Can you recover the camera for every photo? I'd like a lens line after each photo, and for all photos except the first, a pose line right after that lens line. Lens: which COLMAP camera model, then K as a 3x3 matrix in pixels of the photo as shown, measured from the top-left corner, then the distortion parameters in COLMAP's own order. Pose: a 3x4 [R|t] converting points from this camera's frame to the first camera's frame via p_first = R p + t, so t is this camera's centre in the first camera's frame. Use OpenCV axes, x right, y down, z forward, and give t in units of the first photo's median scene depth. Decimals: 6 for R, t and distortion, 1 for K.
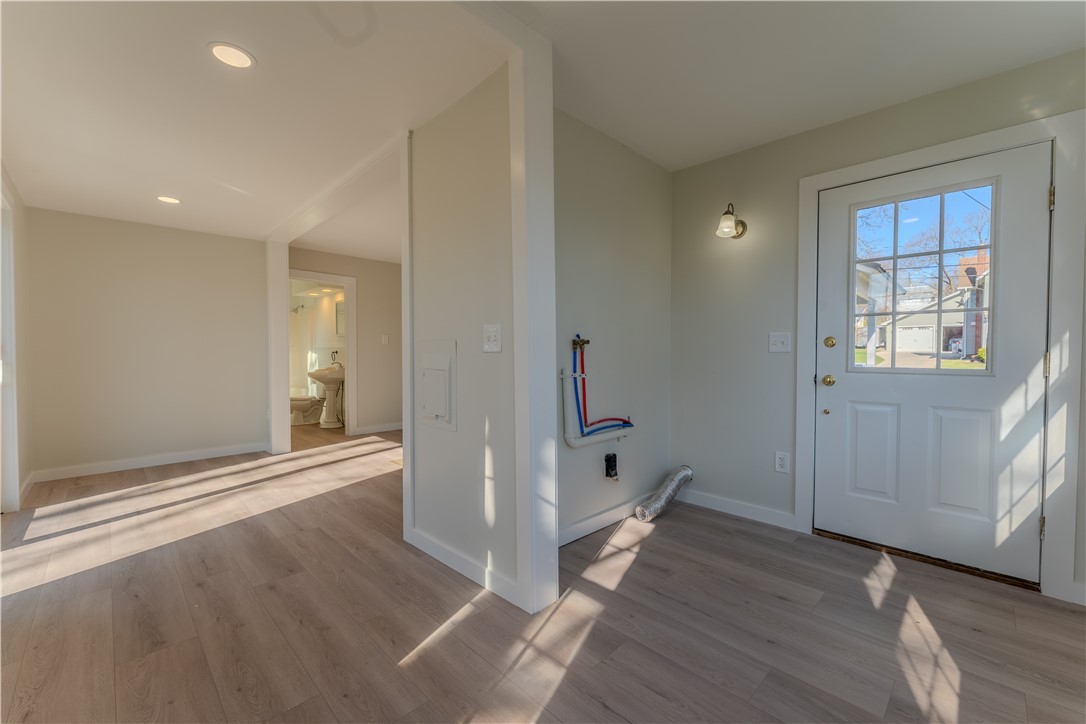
lens RADIAL K [[441.1, 0, 543.0], [0, 441.1, 362.0], [0, 0, 1]] dist [-0.000456, -0.000028]
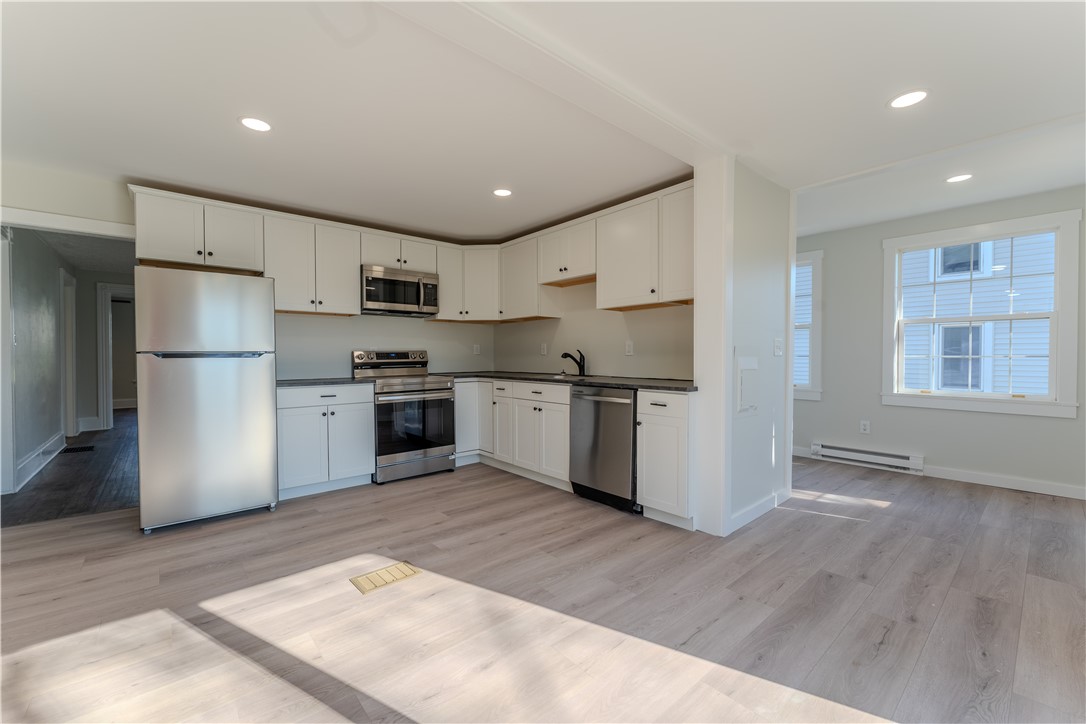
lens RADIAL K [[441.1, 0, 543.0], [0, 441.1, 362.0], [0, 0, 1]] dist [-0.000456, -0.000028]
pose [[0.069756, -0.013684, 0.997470, -1.705122], [0.025468, 0.999604, 0.011932, -0.040052], [-0.997239, 0.024571, 0.070077, 1.665463]]
